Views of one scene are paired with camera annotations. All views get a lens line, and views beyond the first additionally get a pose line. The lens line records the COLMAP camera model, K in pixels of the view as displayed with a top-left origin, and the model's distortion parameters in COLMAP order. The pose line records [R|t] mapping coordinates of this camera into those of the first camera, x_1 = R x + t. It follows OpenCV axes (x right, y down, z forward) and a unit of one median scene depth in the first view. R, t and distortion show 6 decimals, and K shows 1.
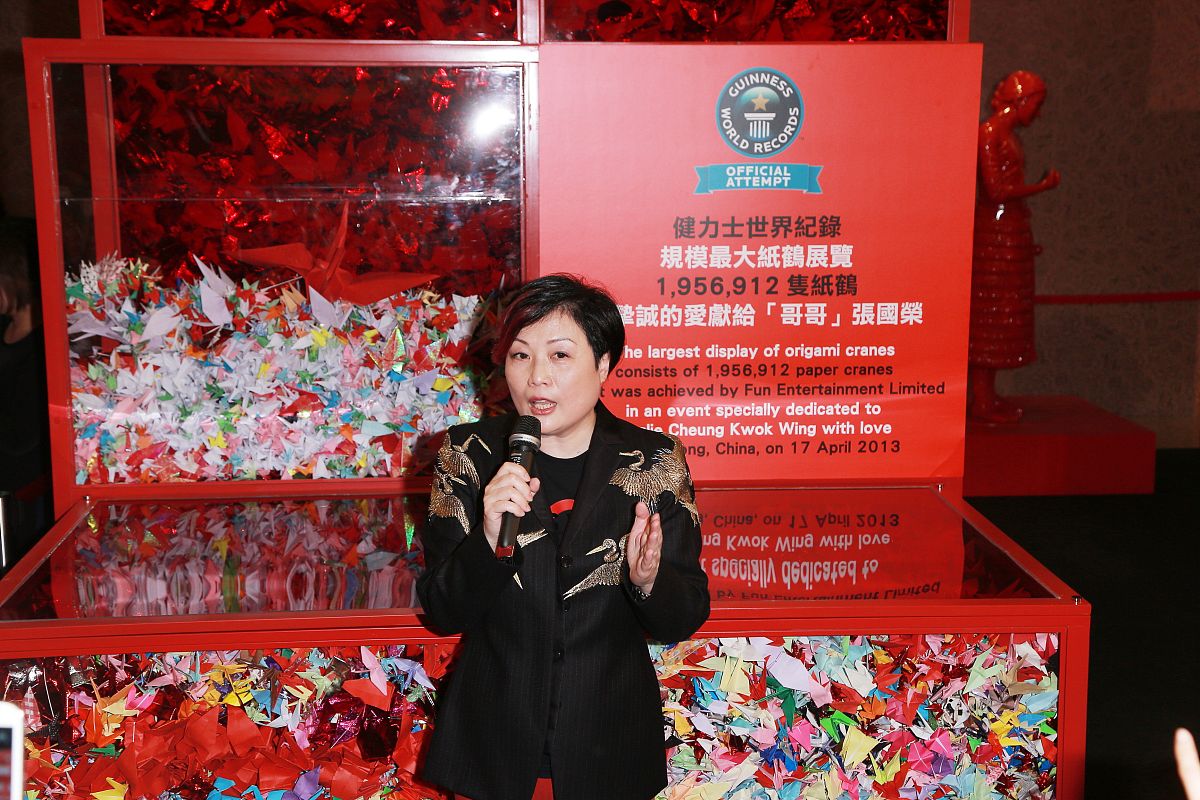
lens RADIAL K [[1874.6, 0, 574.3], [0, 1874.6, 404.2], [0, 0, 1]] dist [0.182632, 0.000000]
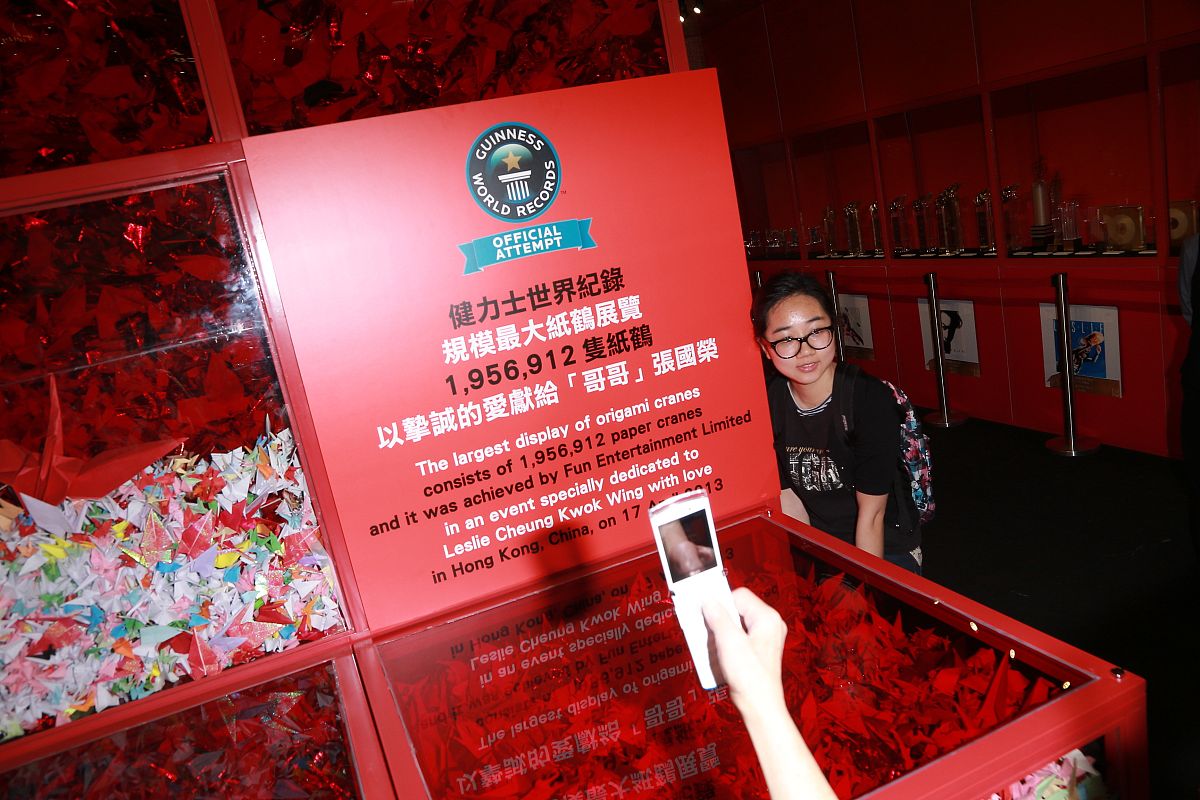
lens RADIAL K [[892.1, 0, 586.4], [0, 892.1, 383.4], [0, 0, 1]] dist [-0.092544, 0.074045]
pose [[0.932679, -0.239665, 0.269574, -0.006917], [0.236710, 0.970587, 0.043924, -0.066851], [-0.272172, 0.022844, 0.961977, 0.579749]]
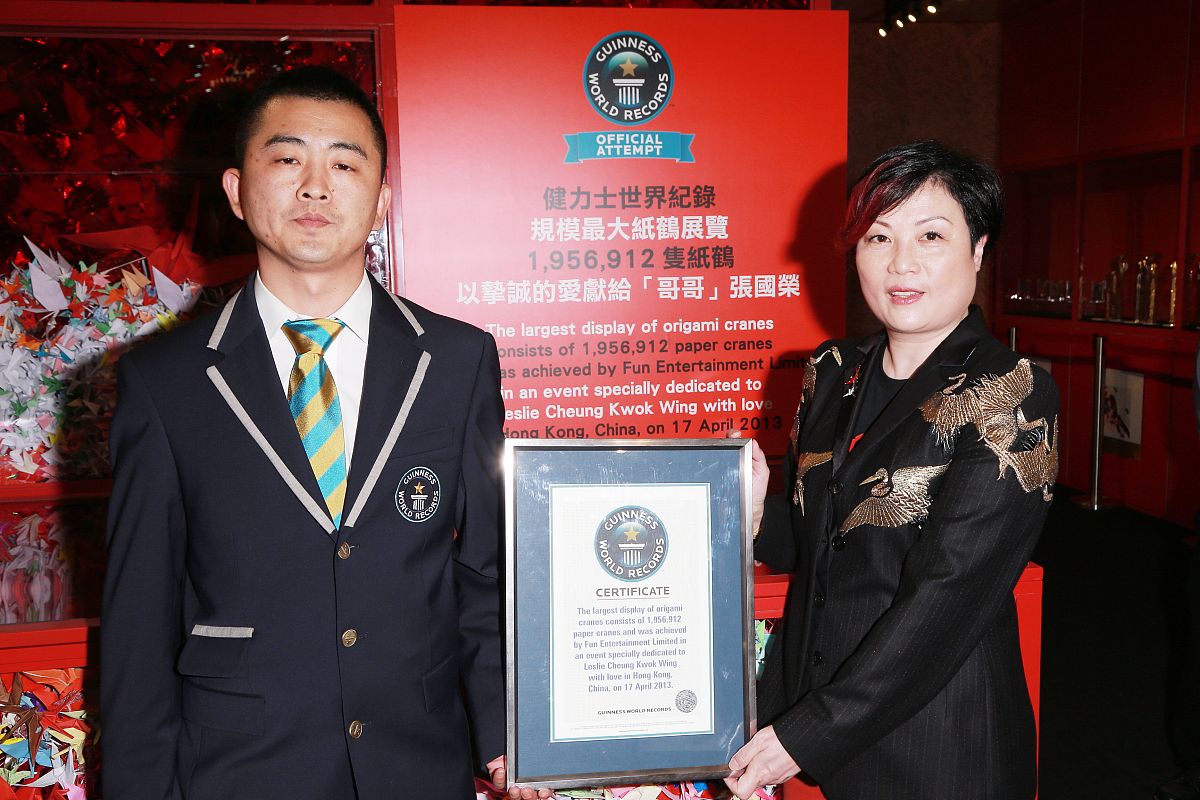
lens RADIAL K [[1276.4, 0, 589.4], [0, 1276.4, 395.4], [0, 0, 1]] dist [0.030220, 0.000000]
pose [[0.995821, -0.028705, 0.086700, 0.016665], [0.034103, 0.997528, -0.061441, 0.046291], [-0.084722, 0.064141, 0.994338, 0.355238]]
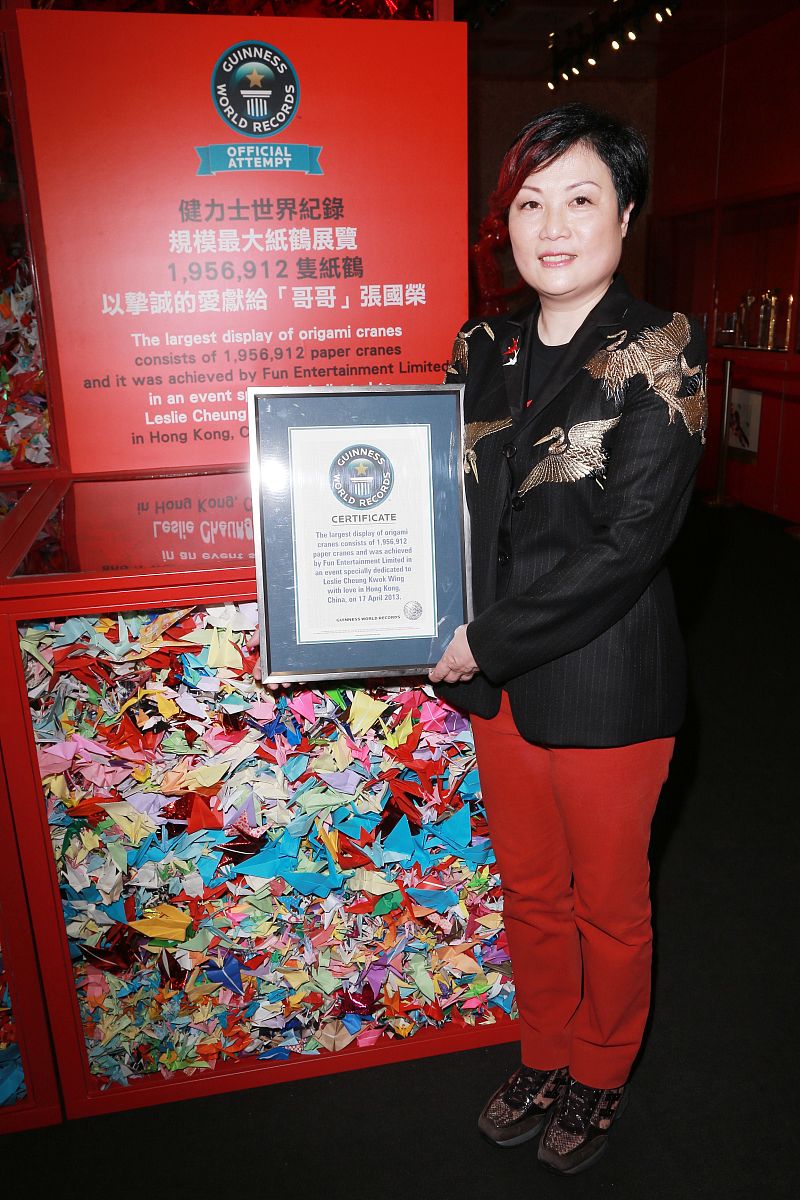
lens RADIAL K [[1009.6, 0, 395.3], [0, 1009.6, 607.9], [0, 0, 1]] dist [-0.058655, 0.087400]
pose [[0.990970, -0.064691, 0.117442, 0.090251], [0.050906, 0.991850, 0.116797, 0.060409], [-0.124041, -0.109764, 0.986187, 0.427425]]
